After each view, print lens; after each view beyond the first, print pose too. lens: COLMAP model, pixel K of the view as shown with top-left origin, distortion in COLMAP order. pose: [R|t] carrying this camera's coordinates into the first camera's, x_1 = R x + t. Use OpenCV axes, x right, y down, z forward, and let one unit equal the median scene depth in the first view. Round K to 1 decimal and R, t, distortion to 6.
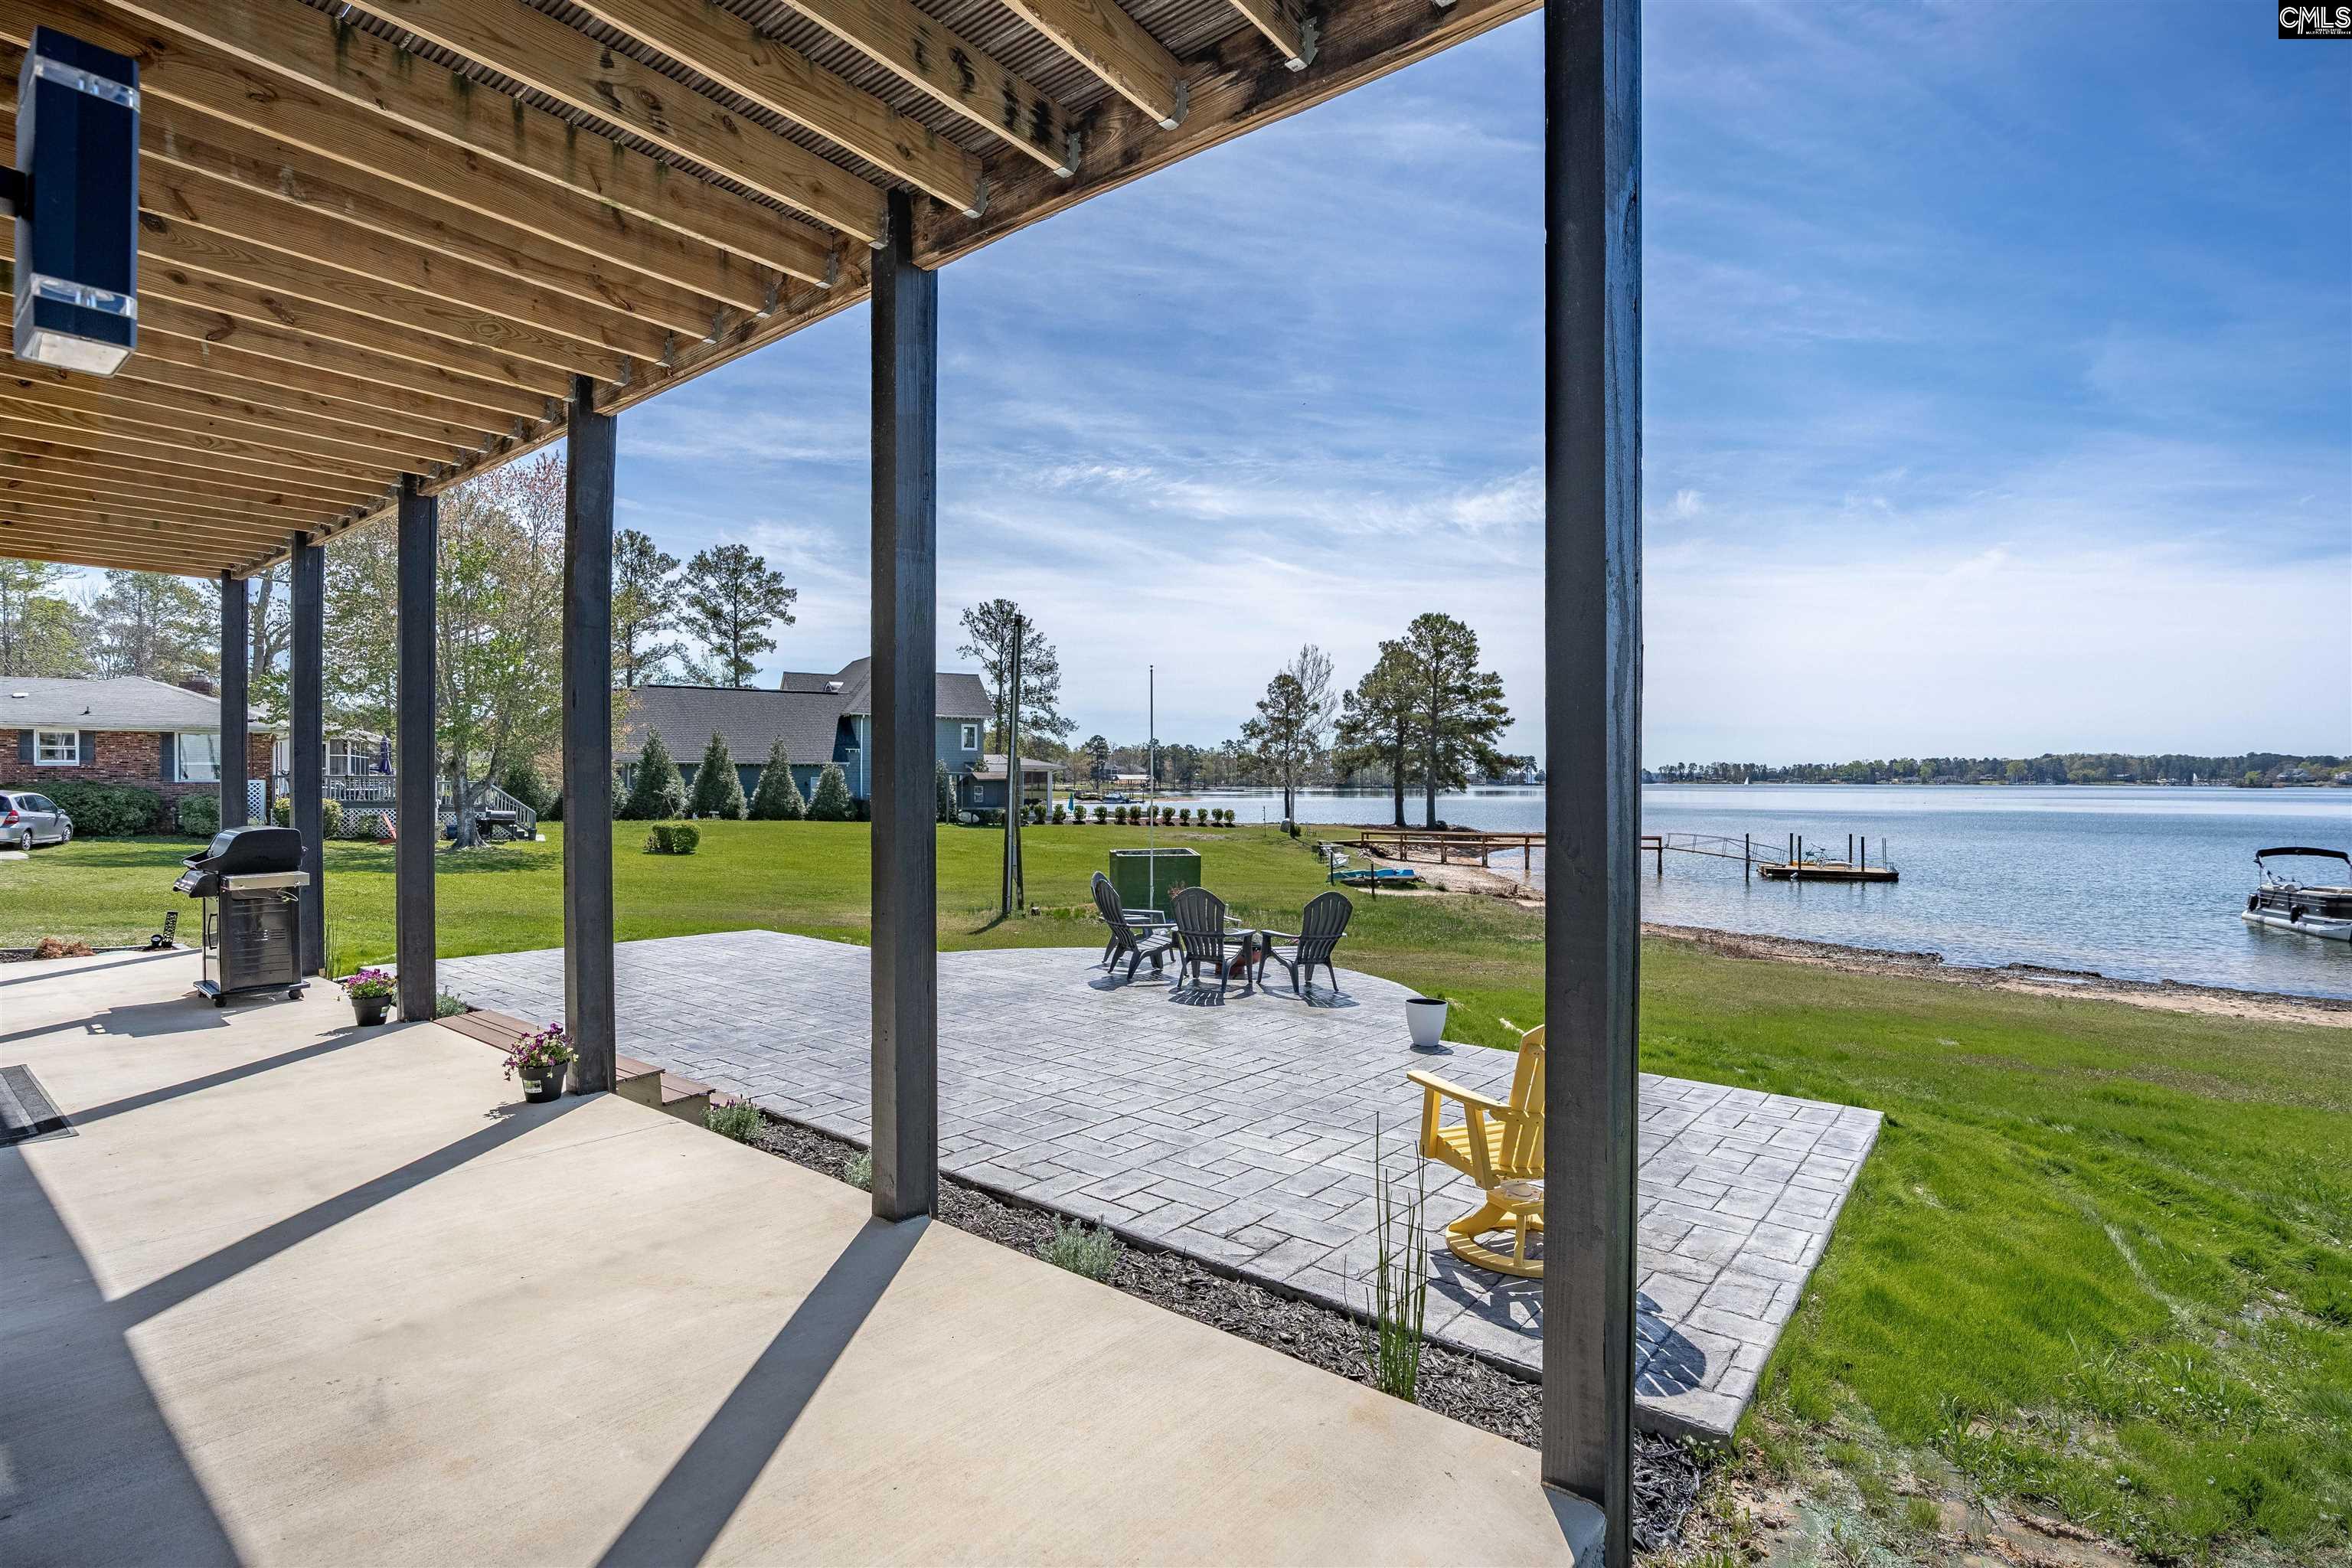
lens RADIAL K [[1104.7, 0, 1174.9], [0, 1104.7, 843.7], [0, 0, 1]] dist [-0.020843, 0.002982]
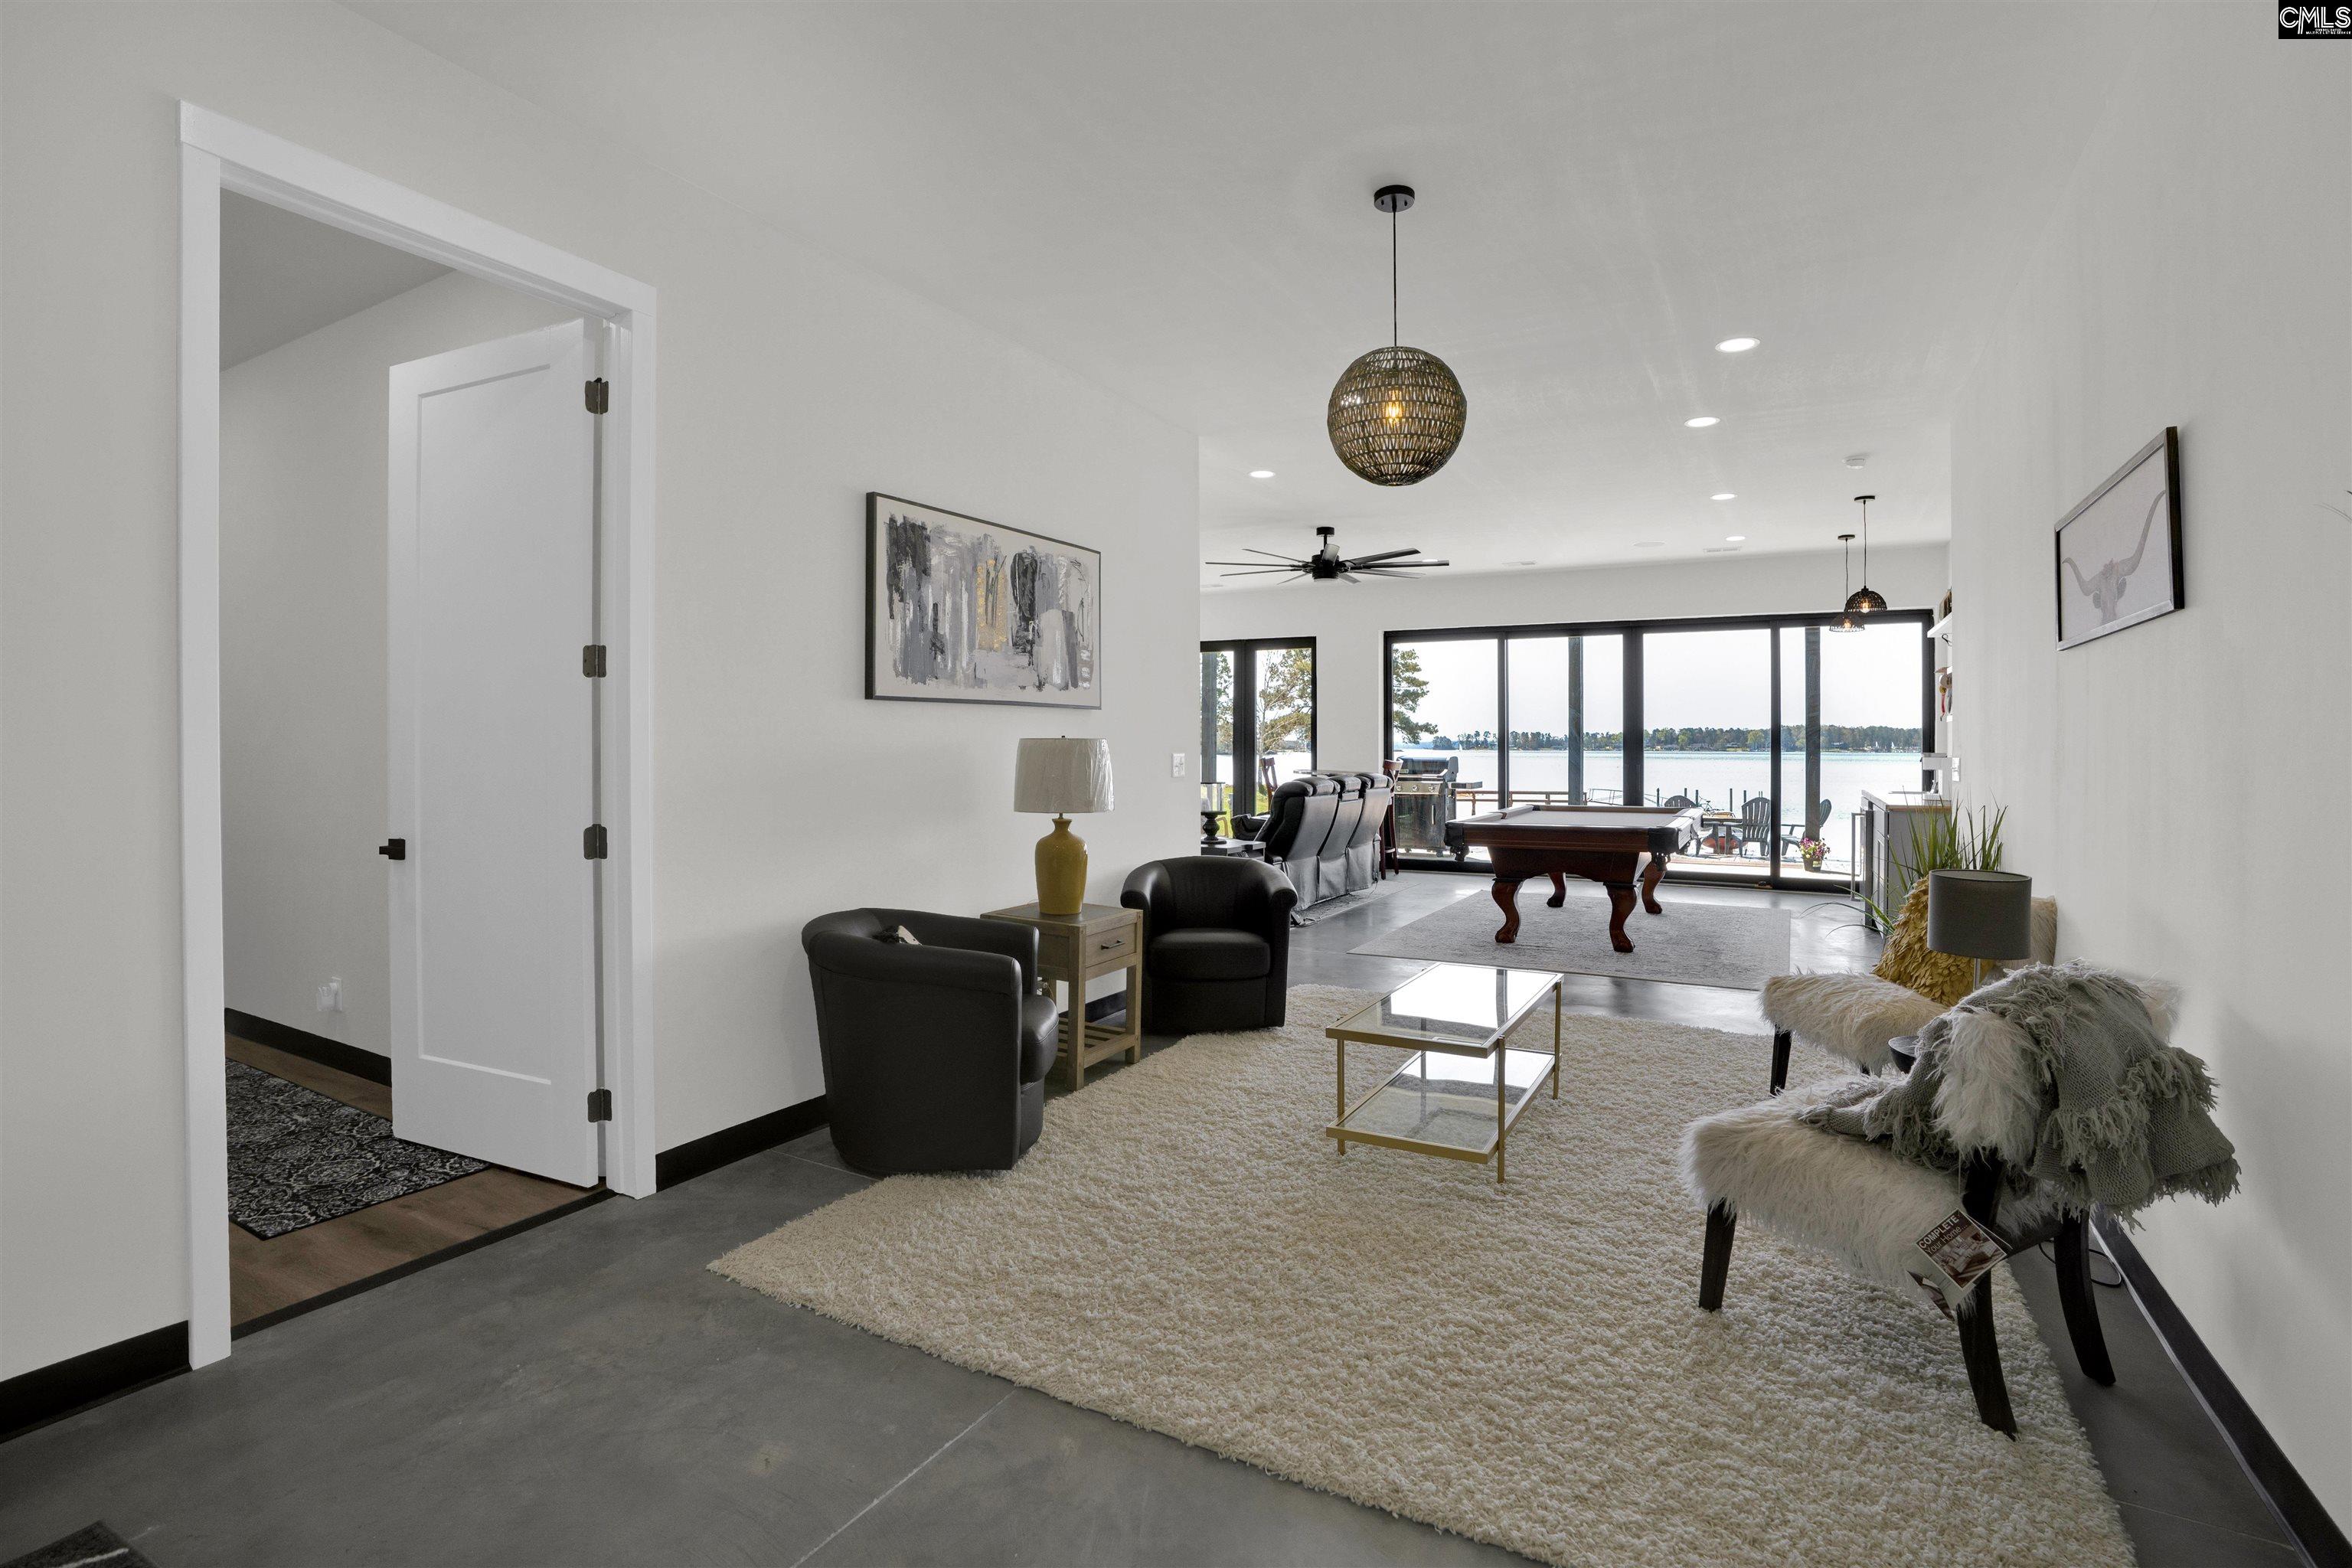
lens RADIAL K [[1098.6, 0, 1195.0], [0, 1098.6, 755.4], [0, 0, 1]] dist [-0.055222, 0.021099]
pose [[0.984206, 0.000664, 0.177026, -0.128950], [0.008088, 0.998780, -0.048712, 0.005889], [-0.176842, 0.049375, 0.983000, -0.058893]]
